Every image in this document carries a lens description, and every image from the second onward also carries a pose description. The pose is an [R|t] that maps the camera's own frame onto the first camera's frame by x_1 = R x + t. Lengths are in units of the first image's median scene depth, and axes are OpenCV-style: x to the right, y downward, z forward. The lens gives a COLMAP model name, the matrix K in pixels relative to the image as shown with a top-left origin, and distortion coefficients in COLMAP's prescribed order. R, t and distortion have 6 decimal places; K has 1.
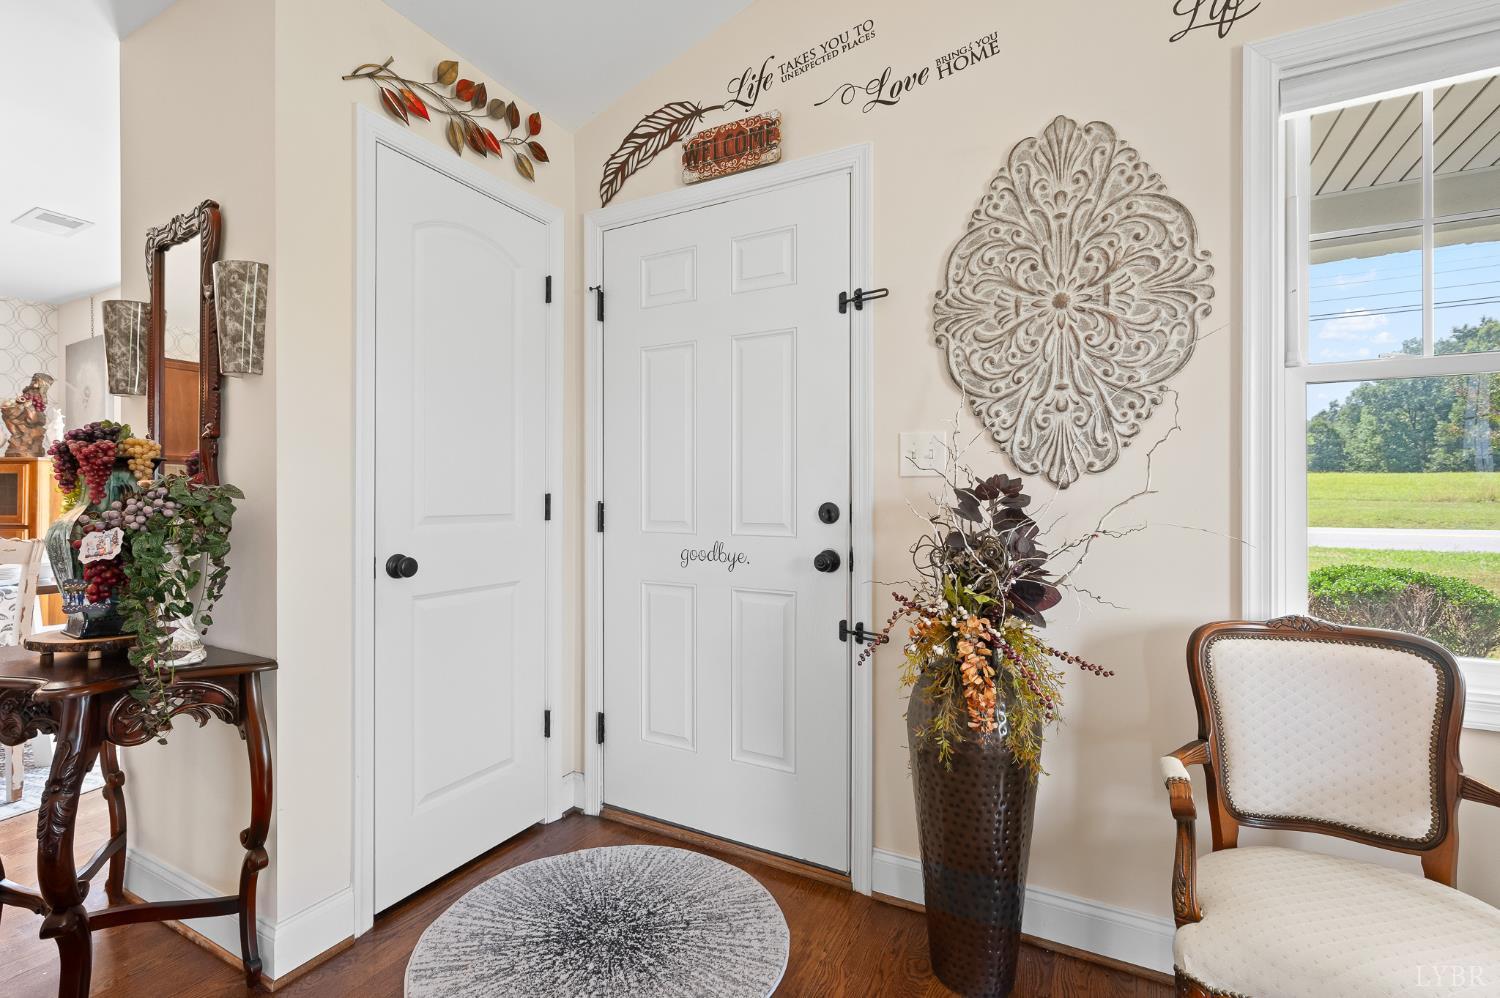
lens RADIAL K [[672.4, 0, 746.2], [0, 672.4, 496.1], [0, 0, 1]] dist [-0.002162, 0.000352]
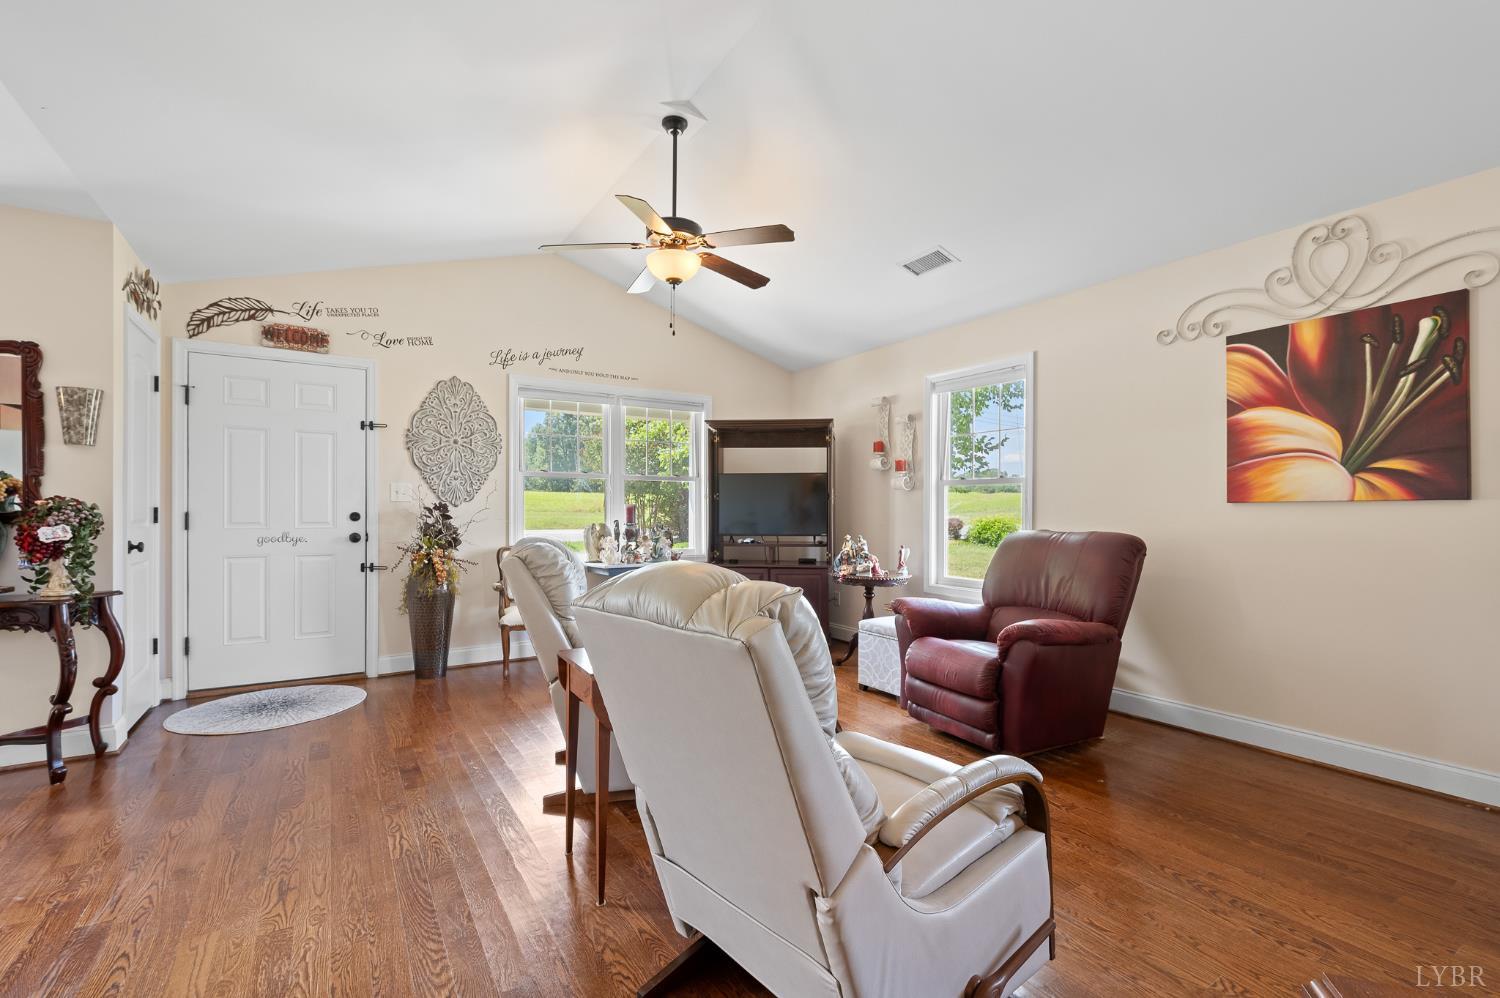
lens RADIAL K [[672.4, 0, 755.2], [0, 672.4, 517.7], [0, 0, 1]] dist [-0.002162, 0.000352]
pose [[0.492465, -0.008276, 0.870293, -1.193072], [-0.005238, 0.999908, 0.012473, -0.006575], [-0.870317, -0.010701, 0.492376, -1.302146]]
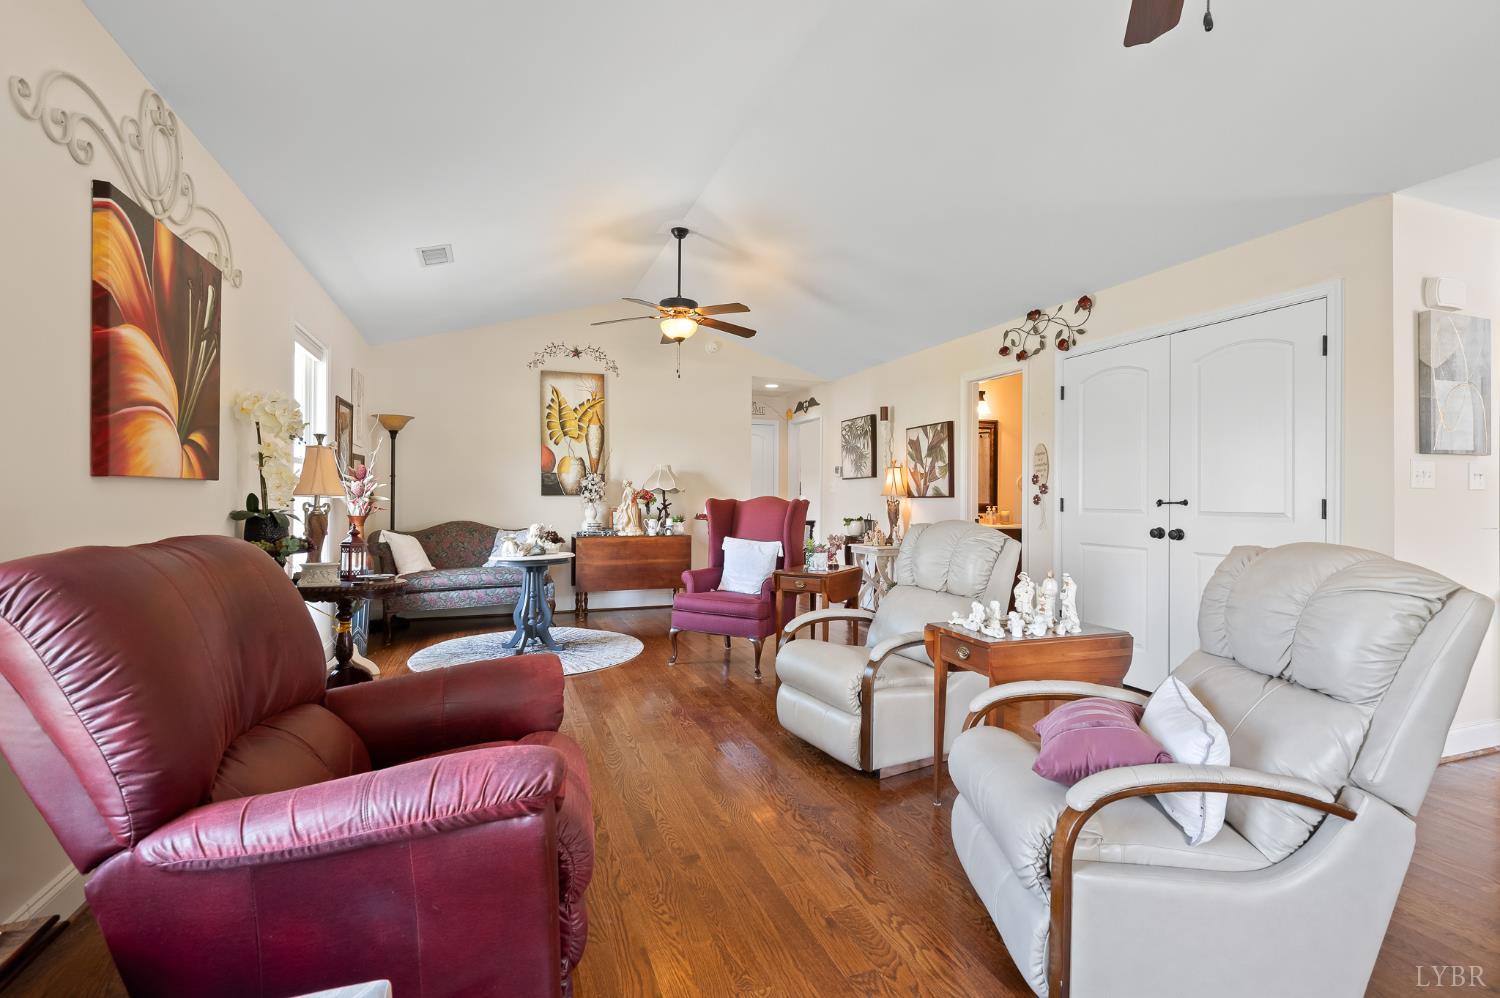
lens RADIAL K [[672.4, 0, 770.4], [0, 672.4, 500.3], [0, 0, 1]] dist [-0.002162, 0.000352]
pose [[-0.643048, -0.003276, -0.765819, 0.963747], [-0.006387, 0.999979, 0.001085, -0.001772], [0.765799, 0.005589, -0.643055, -0.172173]]
